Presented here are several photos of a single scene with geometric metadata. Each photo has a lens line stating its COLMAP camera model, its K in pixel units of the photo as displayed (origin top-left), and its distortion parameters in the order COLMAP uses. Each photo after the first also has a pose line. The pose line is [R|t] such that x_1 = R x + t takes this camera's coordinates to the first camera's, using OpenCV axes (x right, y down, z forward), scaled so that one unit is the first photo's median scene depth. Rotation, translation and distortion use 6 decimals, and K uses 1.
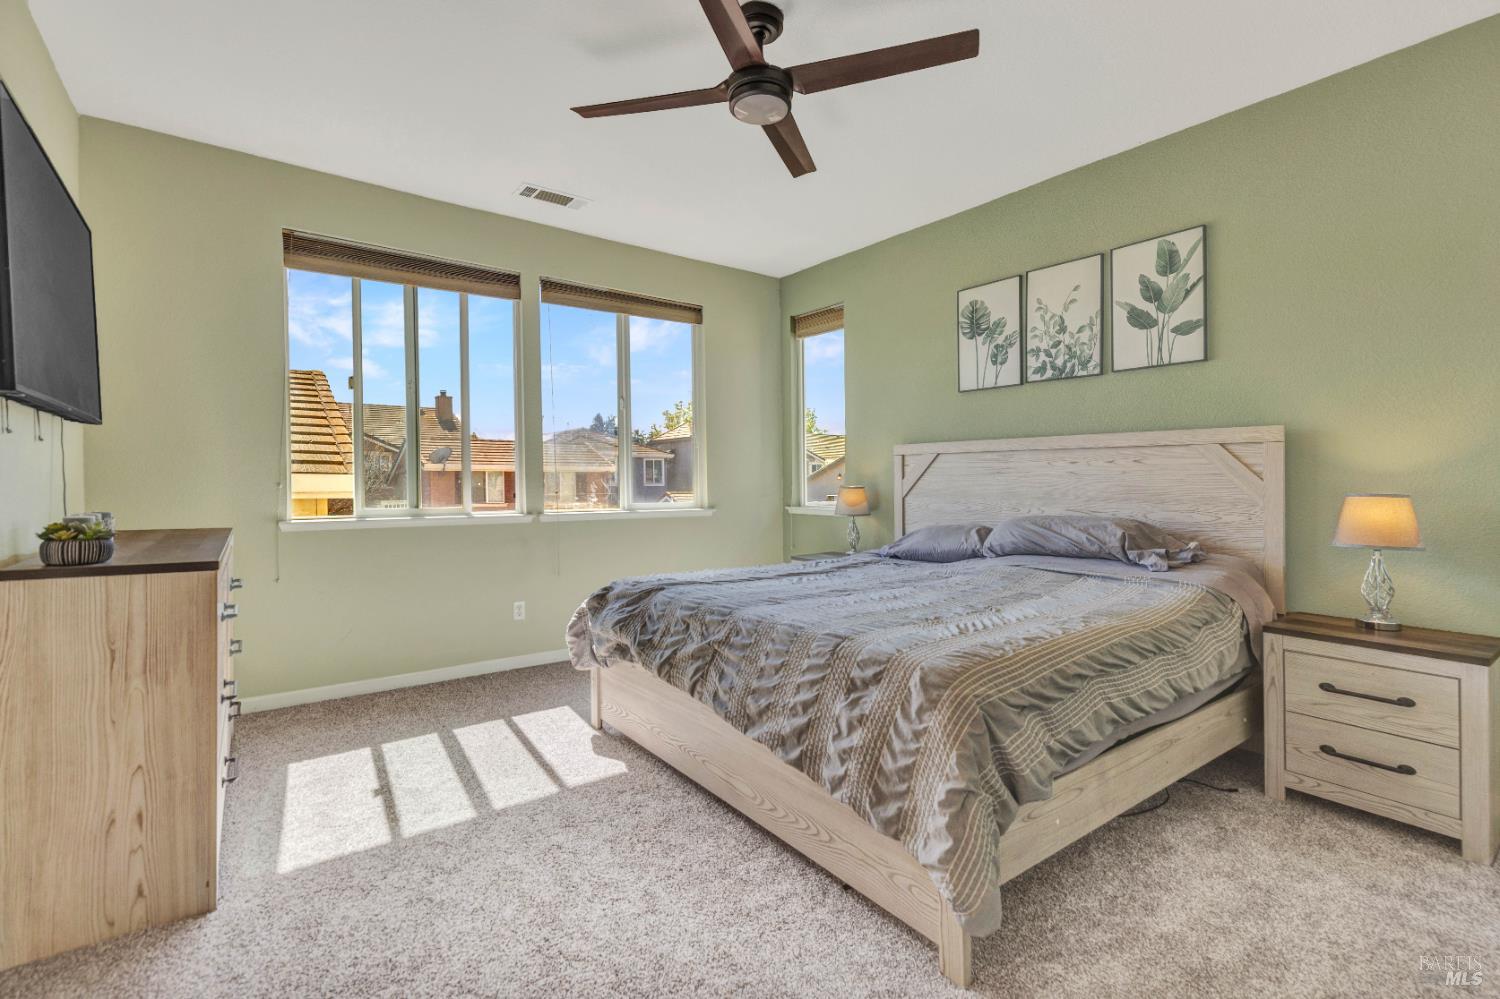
lens RADIAL K [[684.7, 0, 755.0], [0, 684.7, 473.5], [0, 0, 1]] dist [0.001472, -0.000023]
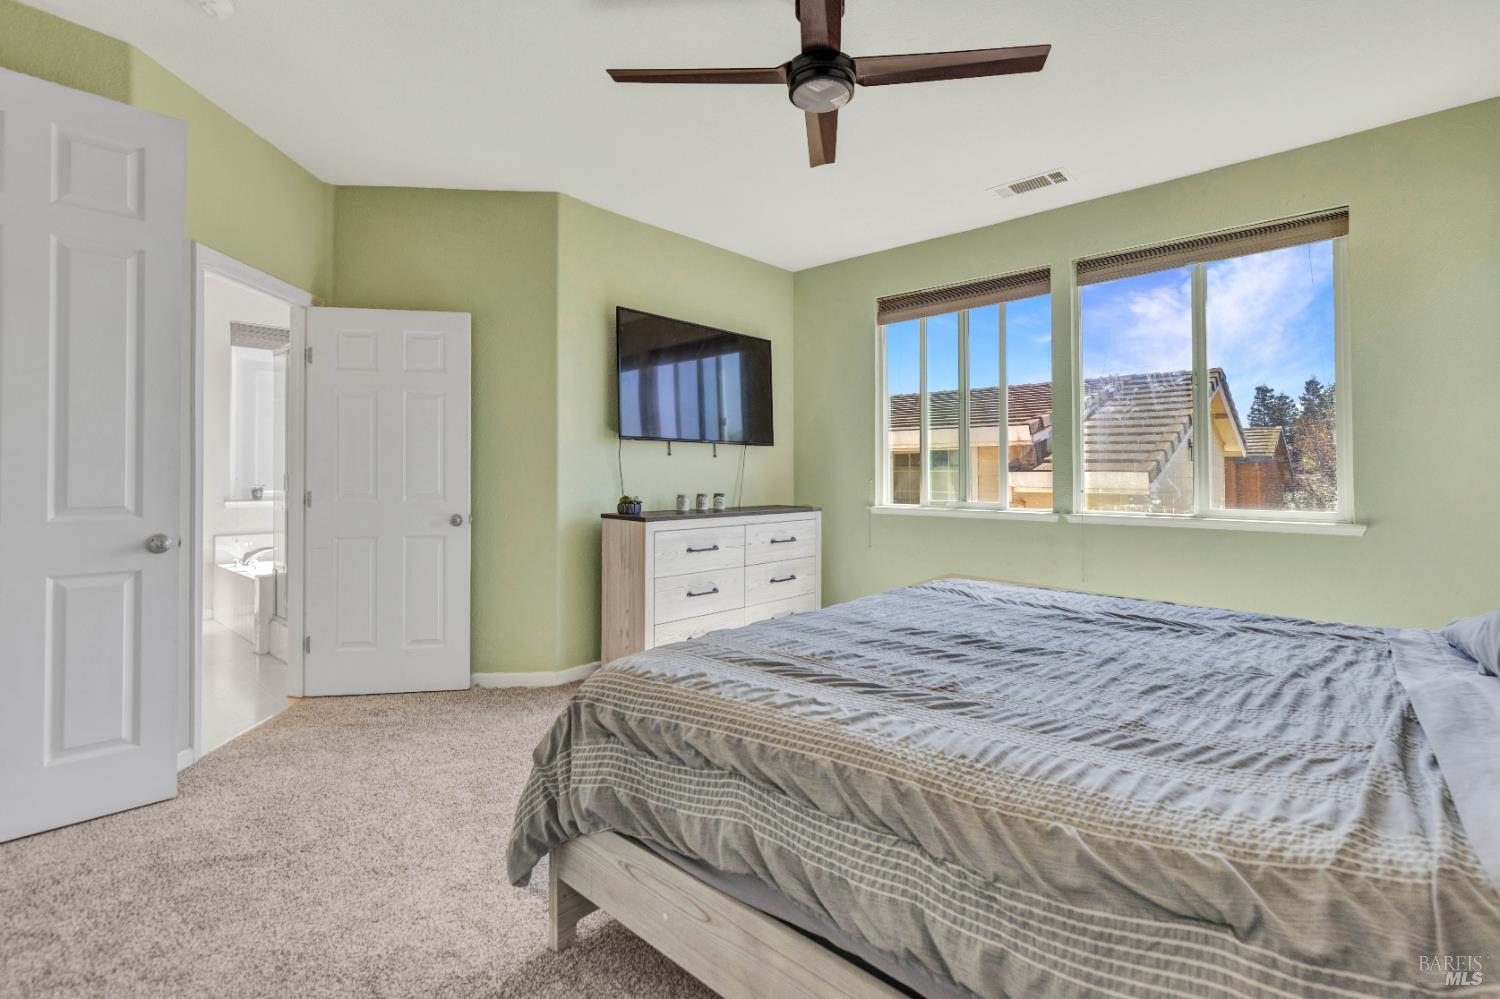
lens RADIAL K [[684.7, 0, 755.0], [0, 684.7, 473.5], [0, 0, 1]] dist [0.001472, -0.000023]
pose [[0.187989, 0.002585, -0.982168, 0.536548], [0.011960, 0.999916, 0.004920, -0.006417], [0.982098, -0.012671, 0.187942, 0.401806]]
